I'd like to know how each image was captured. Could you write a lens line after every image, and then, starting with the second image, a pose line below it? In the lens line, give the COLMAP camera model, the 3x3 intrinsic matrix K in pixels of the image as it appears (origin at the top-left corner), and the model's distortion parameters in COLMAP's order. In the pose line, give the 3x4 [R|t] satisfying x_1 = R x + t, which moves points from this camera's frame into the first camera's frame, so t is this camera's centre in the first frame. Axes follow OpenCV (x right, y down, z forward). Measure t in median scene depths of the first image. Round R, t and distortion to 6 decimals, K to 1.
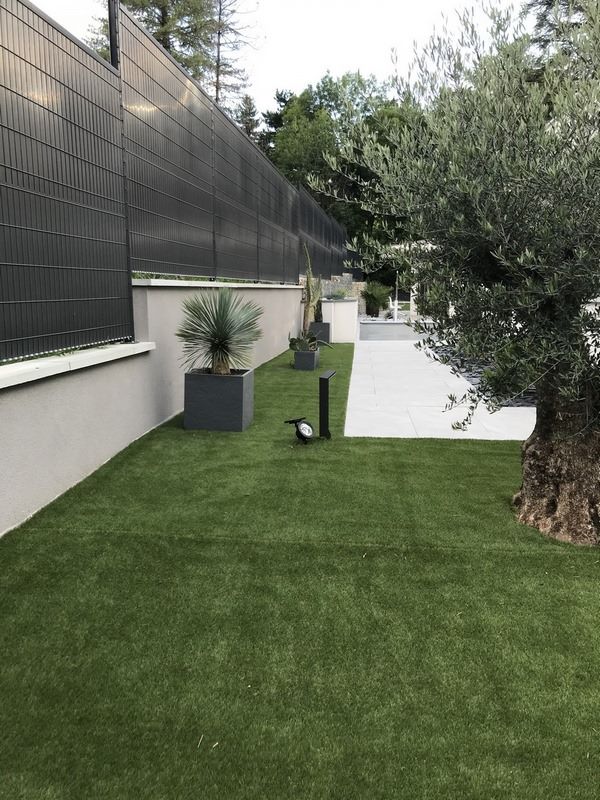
lens RADIAL K [[659.7, 0, 310.4], [0, 659.7, 397.4], [0, 0, 1]] dist [0.043423, -0.060341]
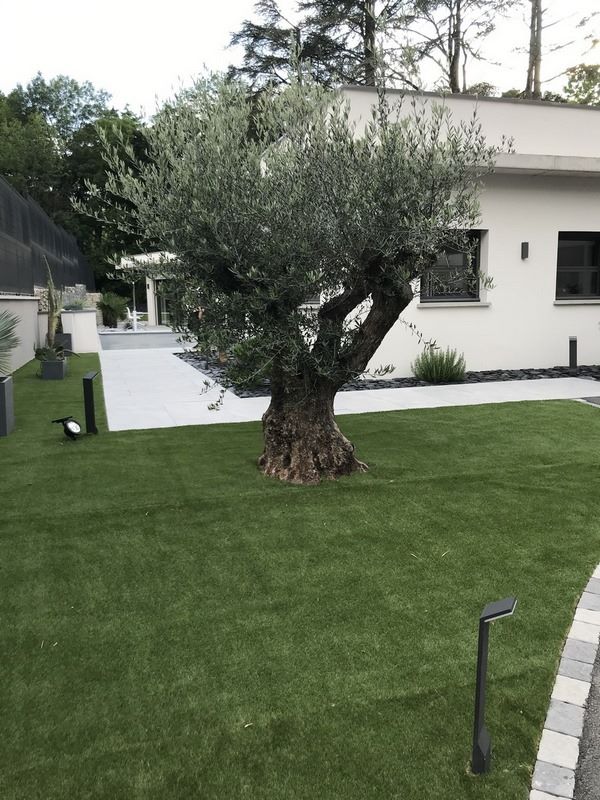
lens RADIAL K [[659.7, 0, 310.4], [0, 659.7, 397.4], [0, 0, 1]] dist [0.043423, -0.060341]
pose [[0.923870, -0.070076, 0.376235, -0.068687], [0.076042, 0.997104, -0.001009, 0.039286], [-0.375075, 0.029542, 0.926524, -0.207405]]
